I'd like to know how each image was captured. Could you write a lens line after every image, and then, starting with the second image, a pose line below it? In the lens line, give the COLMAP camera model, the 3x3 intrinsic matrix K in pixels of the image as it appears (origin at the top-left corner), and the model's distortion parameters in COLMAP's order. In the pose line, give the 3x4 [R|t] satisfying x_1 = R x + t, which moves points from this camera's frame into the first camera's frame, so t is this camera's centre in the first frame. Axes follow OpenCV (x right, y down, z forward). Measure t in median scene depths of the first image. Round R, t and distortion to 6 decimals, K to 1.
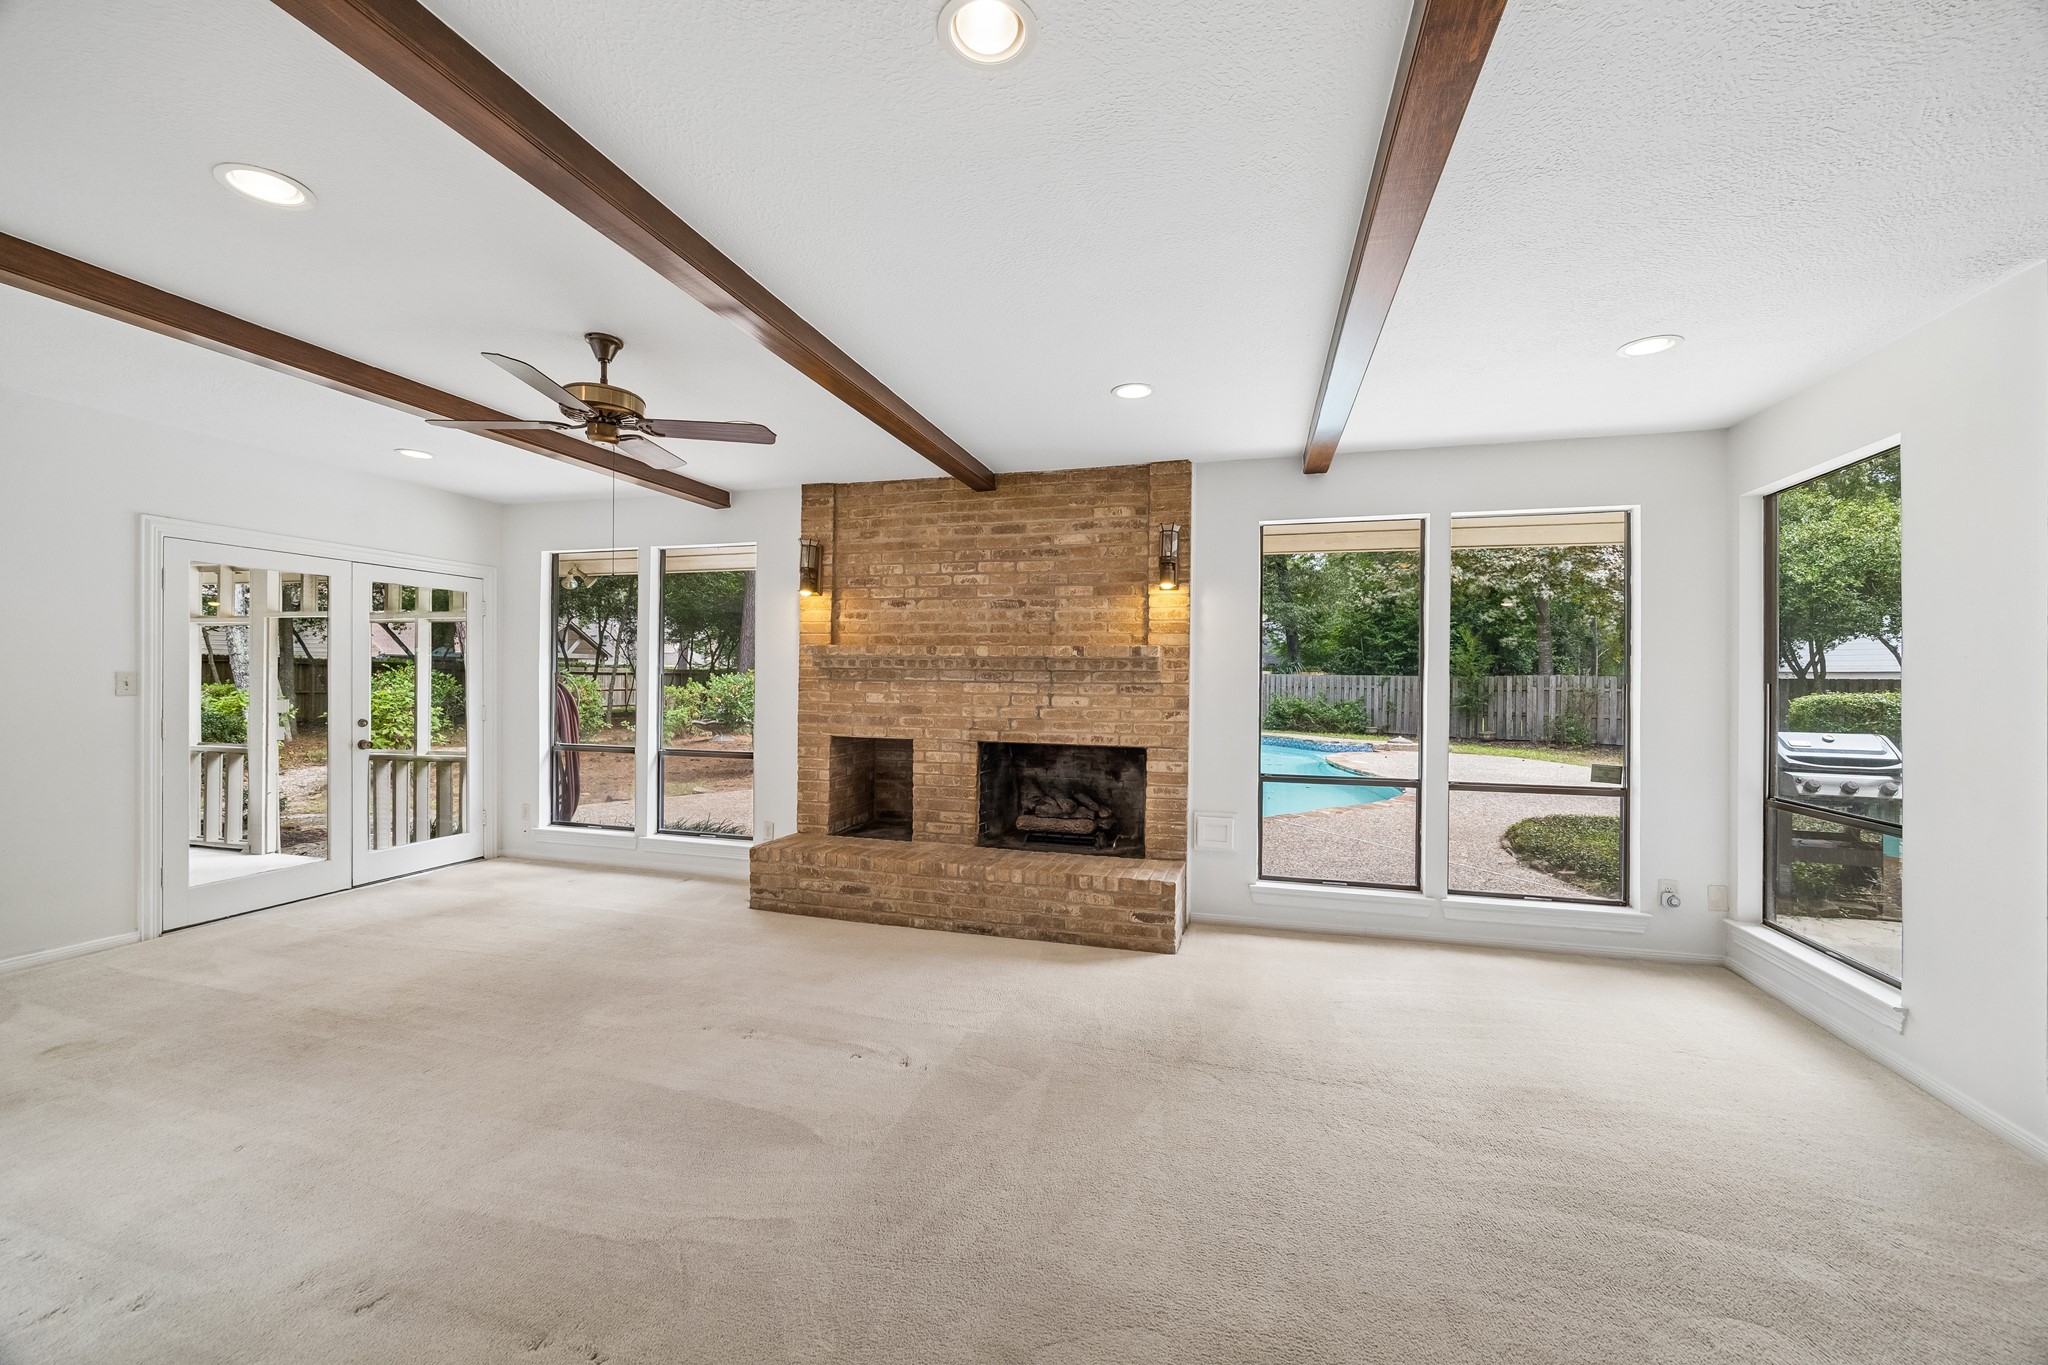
lens RADIAL K [[791.3, 0, 1024.2], [0, 791.3, 683.5], [0, 0, 1]] dist [-0.000169, 0.000285]
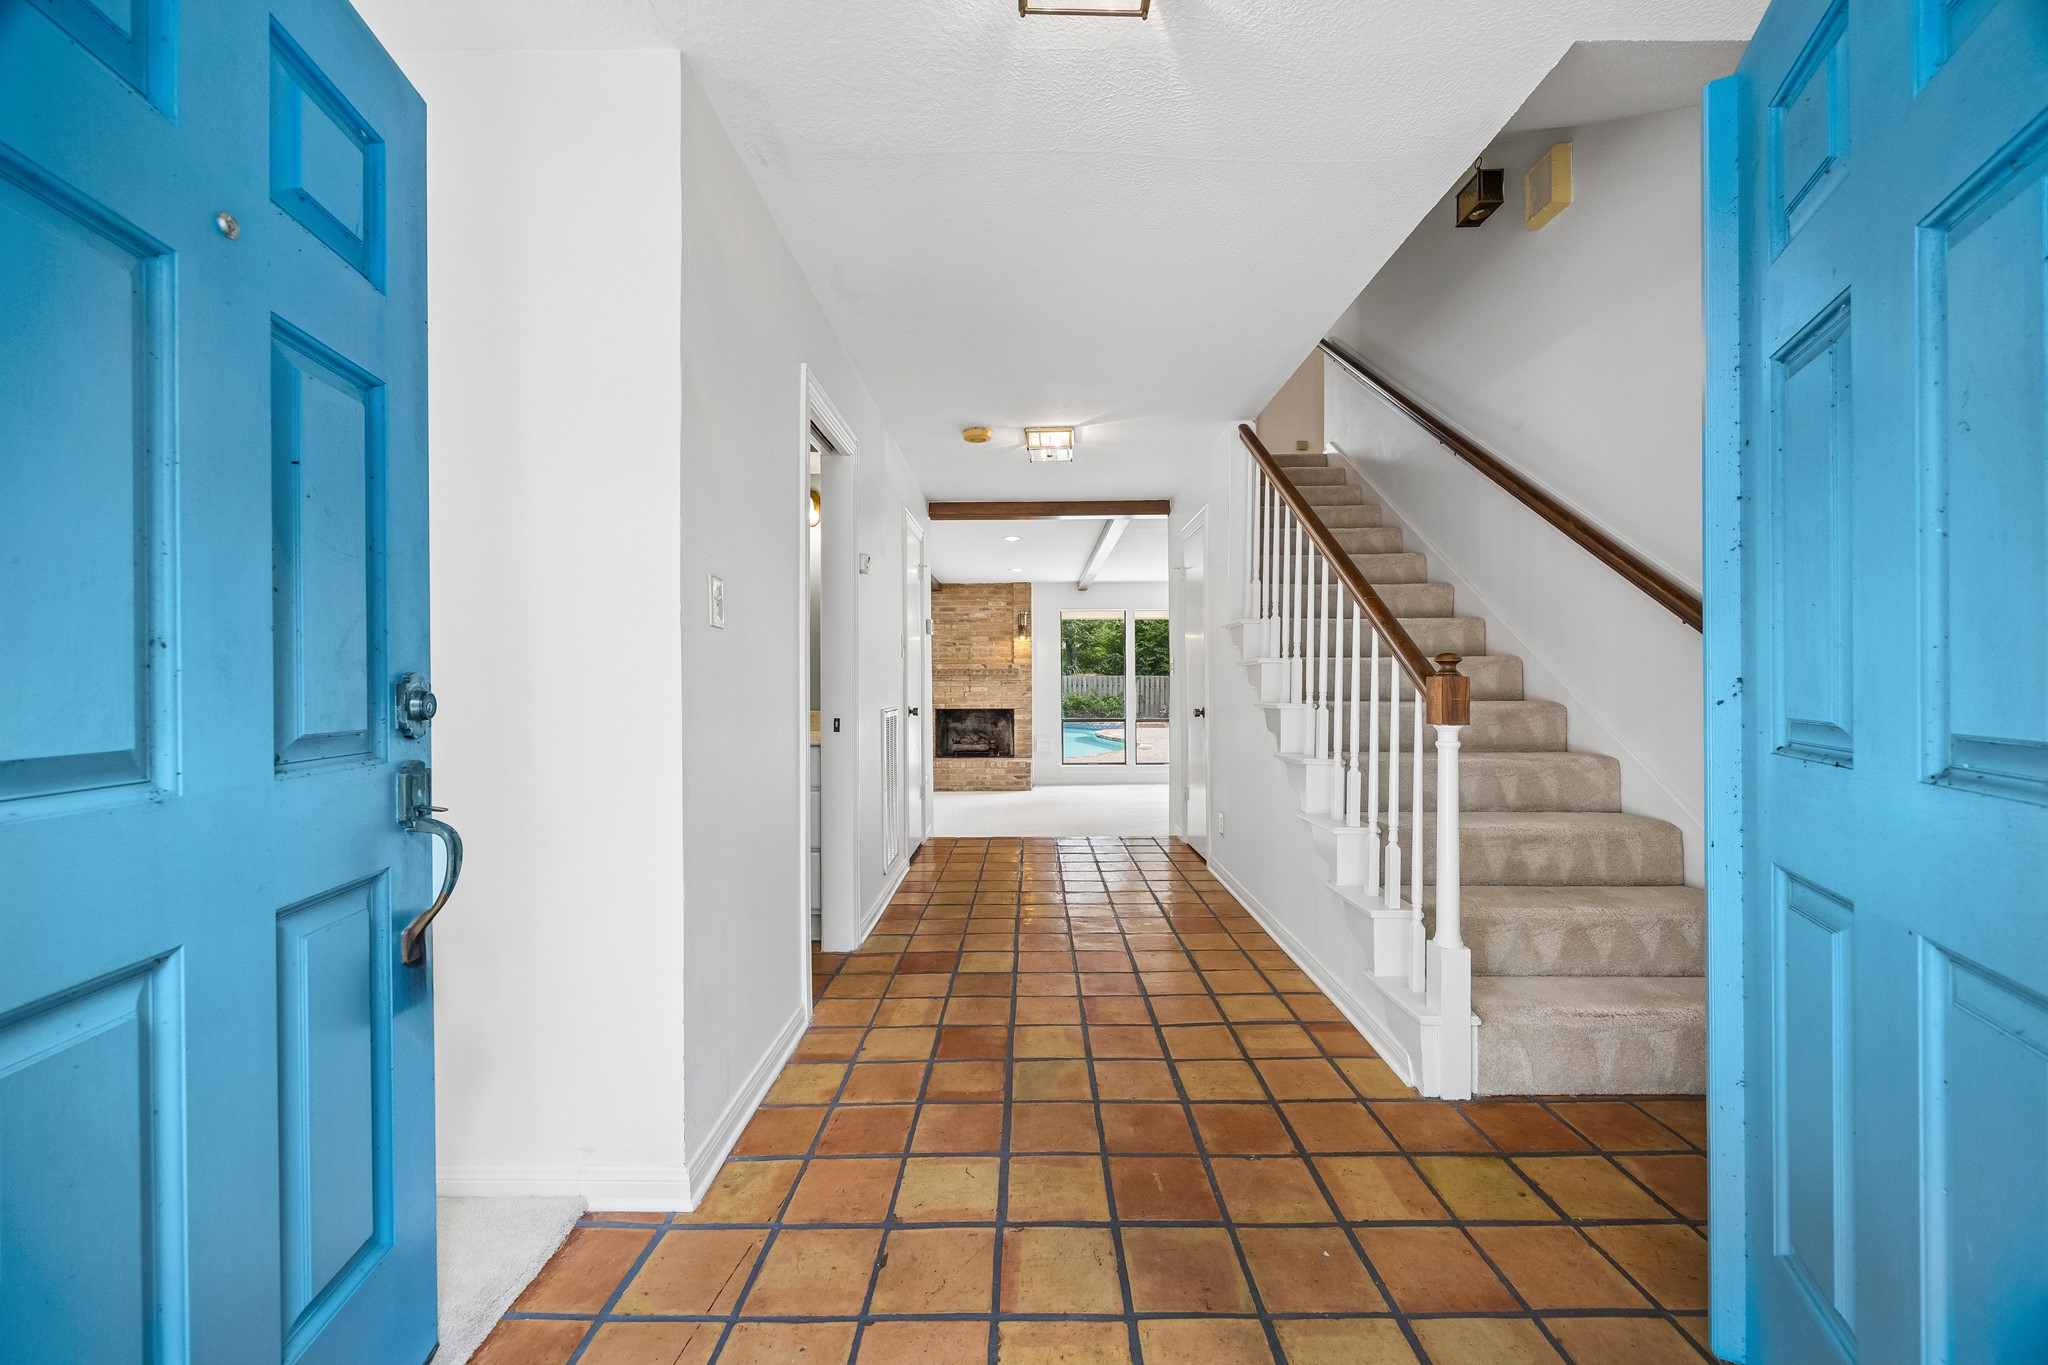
lens RADIAL K [[791.3, 0, 1025.0], [0, 791.3, 683.4], [0, 0, 1]] dist [-0.000169, 0.000285]
pose [[0.963785, -0.016765, 0.266152, -0.407767], [0.018071, 0.999834, -0.002458, 0.014847], [-0.266067, 0.007179, 0.963928, -1.165408]]
